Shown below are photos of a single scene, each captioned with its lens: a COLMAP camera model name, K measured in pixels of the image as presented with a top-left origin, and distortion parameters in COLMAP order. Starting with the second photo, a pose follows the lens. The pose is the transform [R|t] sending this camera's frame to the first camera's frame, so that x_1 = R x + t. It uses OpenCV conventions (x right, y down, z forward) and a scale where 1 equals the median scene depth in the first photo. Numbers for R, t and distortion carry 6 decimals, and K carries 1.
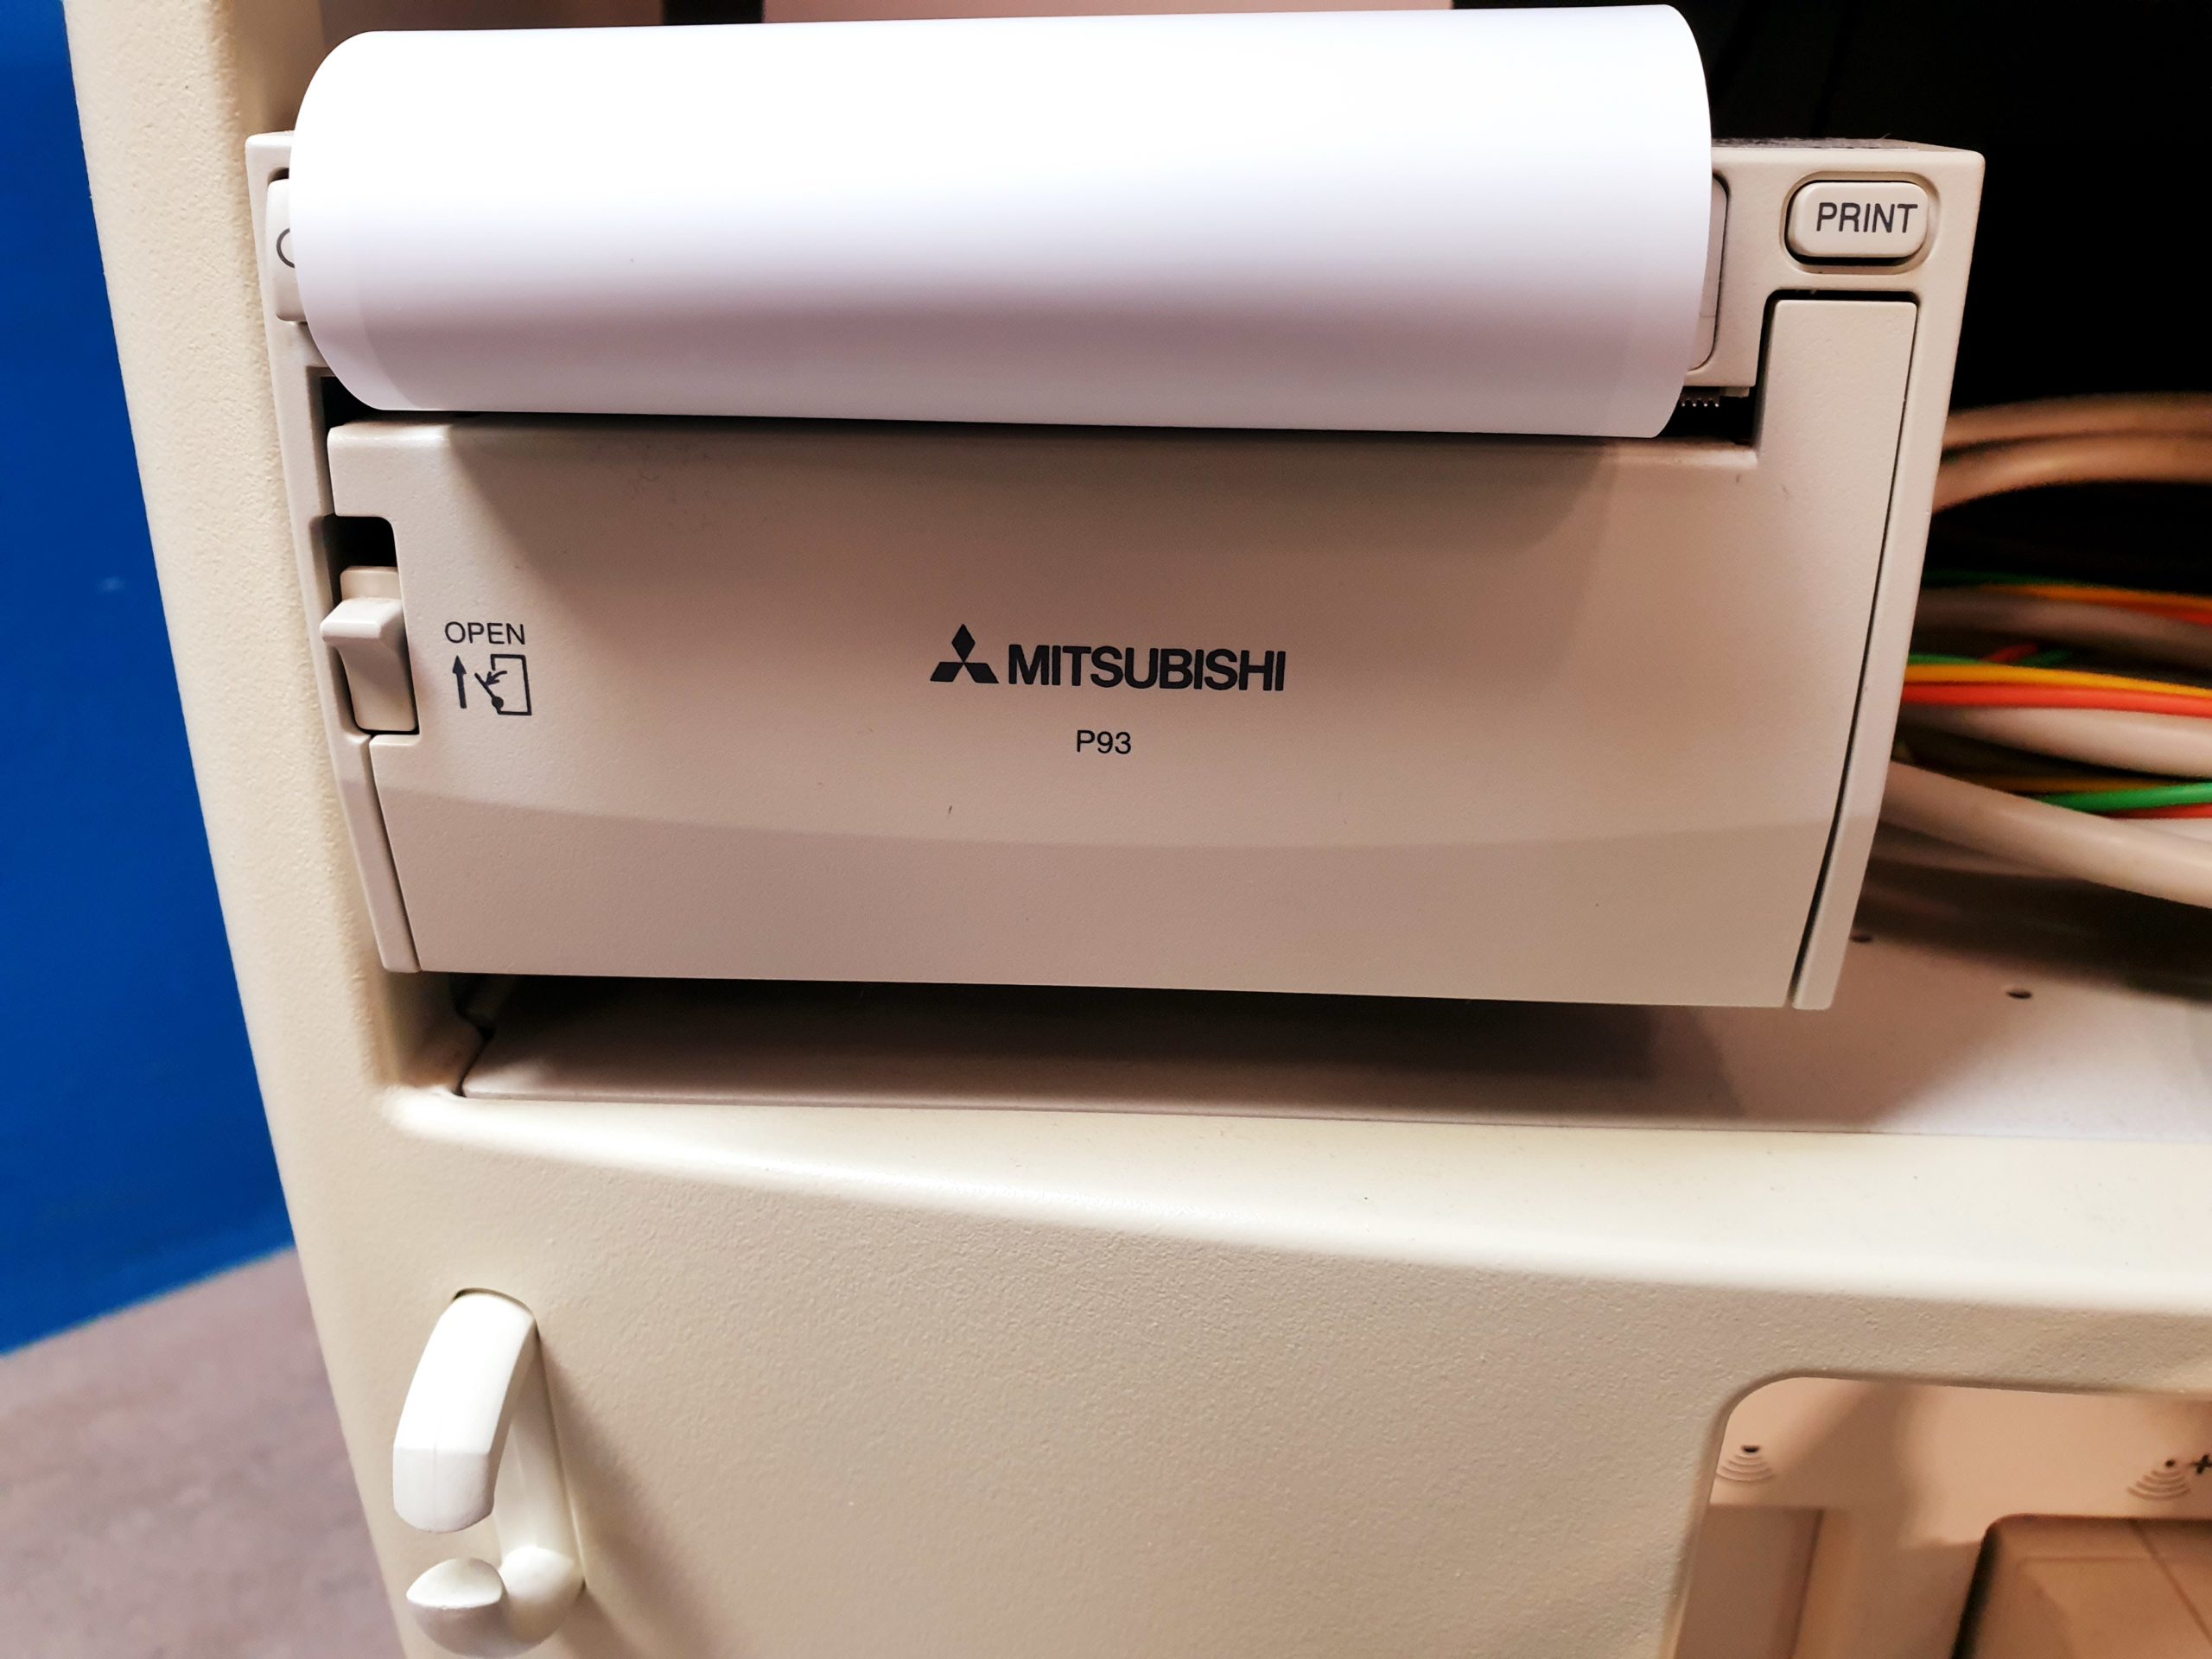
lens RADIAL K [[1756.8, 0, 1117.9], [0, 1756.8, 823.3], [0, 0, 1]] dist [0.002508, 0.009920]
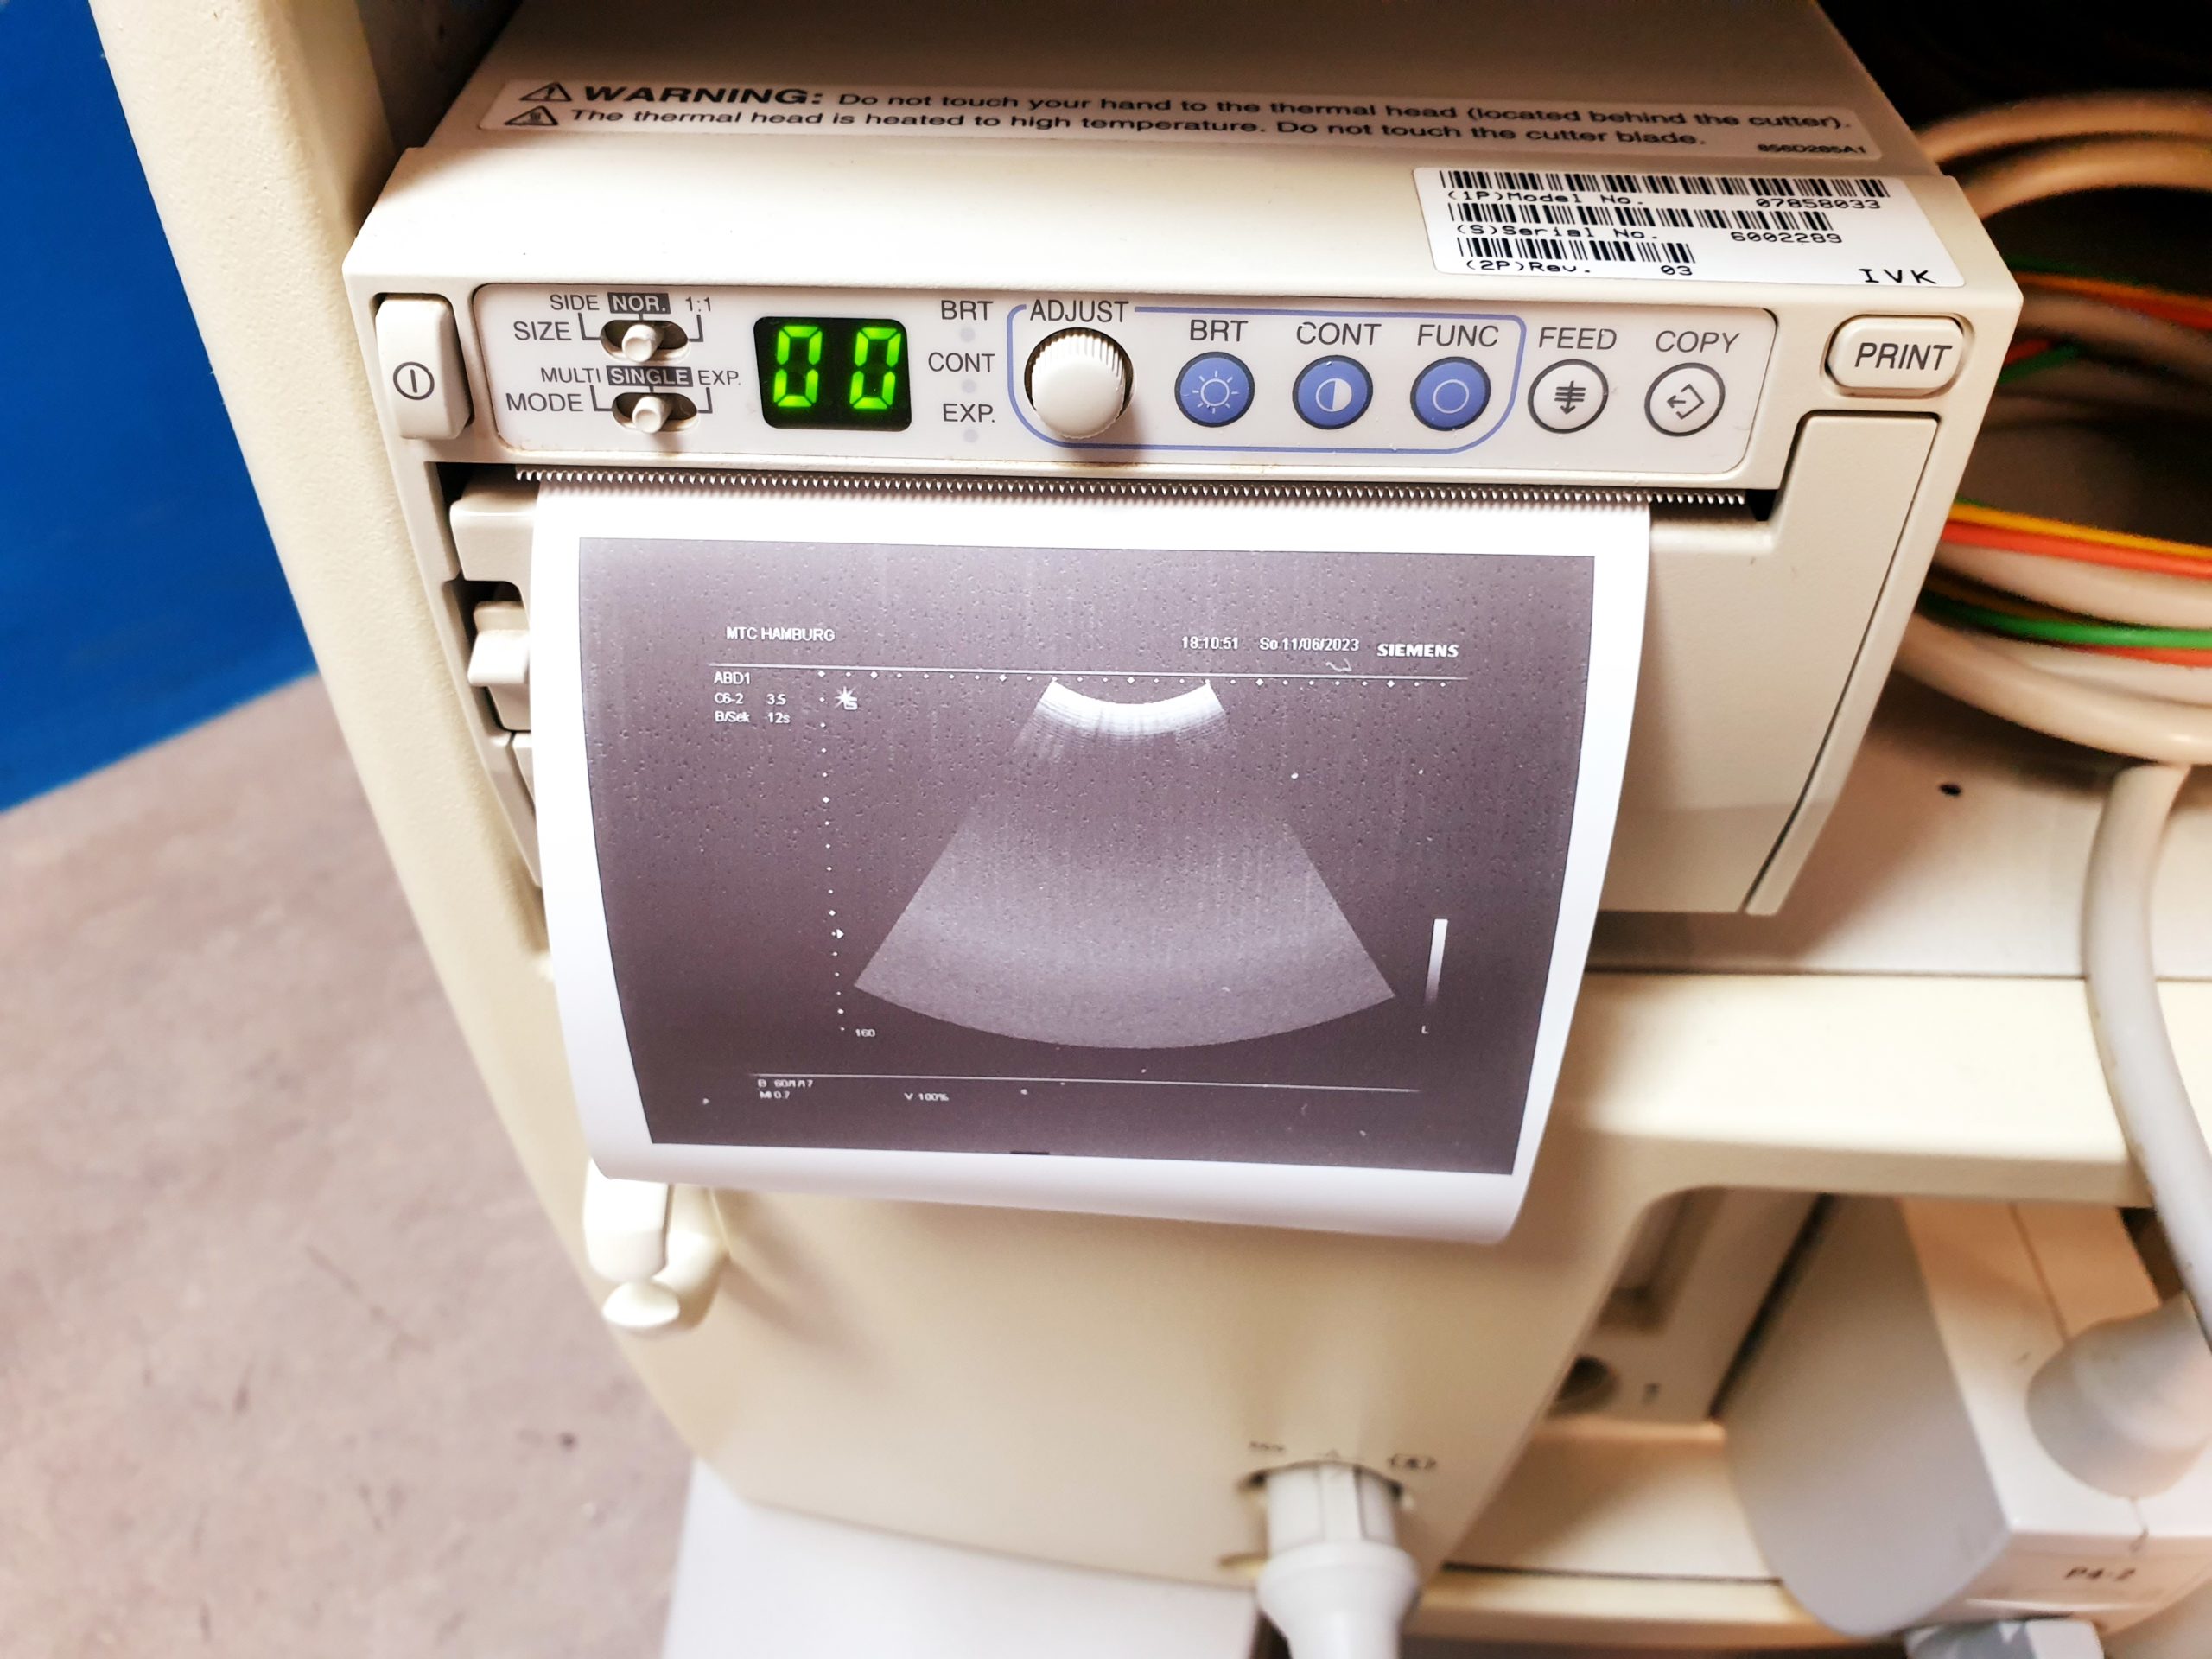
lens RADIAL K [[1756.8, 0, 1112.7], [0, 1756.8, 810.7], [0, 0, 1]] dist [0.002508, 0.009920]
pose [[0.999826, -0.012156, 0.014141, -0.062827], [0.006143, 0.930708, 0.365712, -0.441824], [-0.017607, -0.365562, 0.930620, -0.070297]]
